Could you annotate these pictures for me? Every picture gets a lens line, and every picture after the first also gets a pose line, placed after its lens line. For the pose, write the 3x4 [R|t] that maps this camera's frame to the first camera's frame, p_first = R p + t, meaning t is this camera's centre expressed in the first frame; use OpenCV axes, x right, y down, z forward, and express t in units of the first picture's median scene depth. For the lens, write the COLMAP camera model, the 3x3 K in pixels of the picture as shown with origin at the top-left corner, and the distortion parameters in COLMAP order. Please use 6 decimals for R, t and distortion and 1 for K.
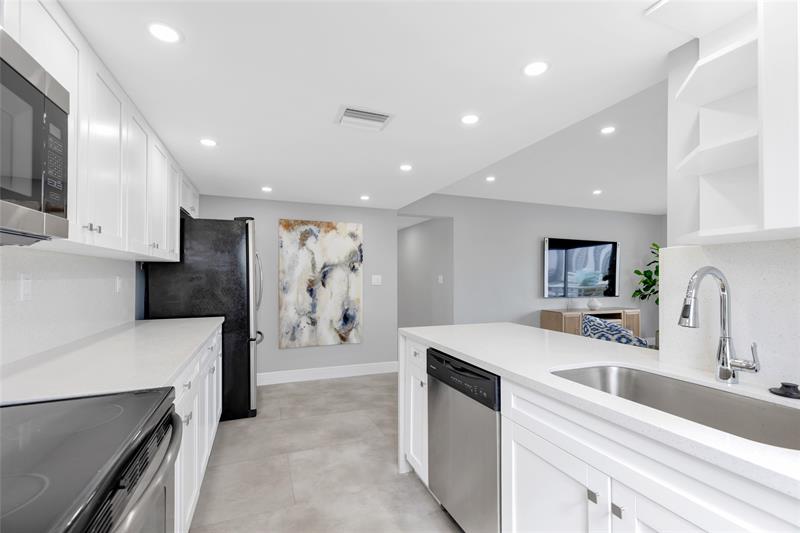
lens RADIAL K [[360.4, 0, 401.2], [0, 360.4, 272.8], [0, 0, 1]] dist [0.000850, 0.000047]
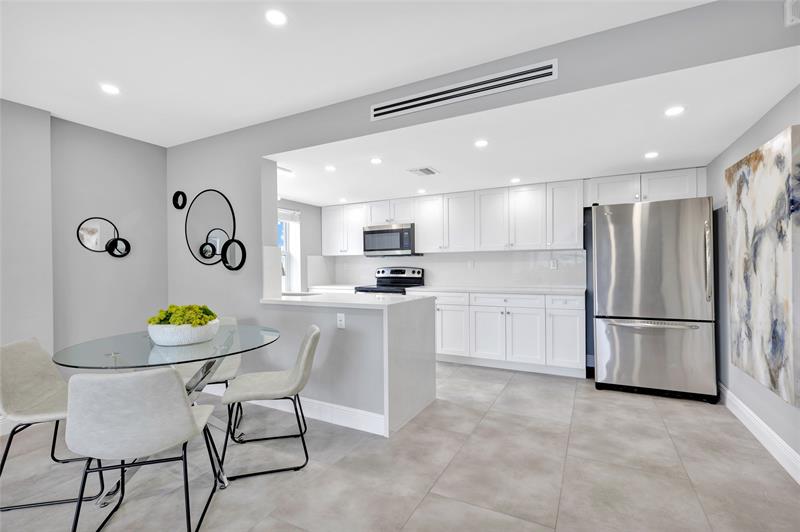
lens RADIAL K [[360.4, 0, 403.9], [0, 360.4, 267.8], [0, 0, 1]] dist [0.000850, 0.000047]
pose [[-0.752306, 0.006456, -0.658782, 0.553179], [0.015962, 0.999837, -0.008430, 0.028843], [0.658620, -0.016857, -0.752287, 1.089504]]
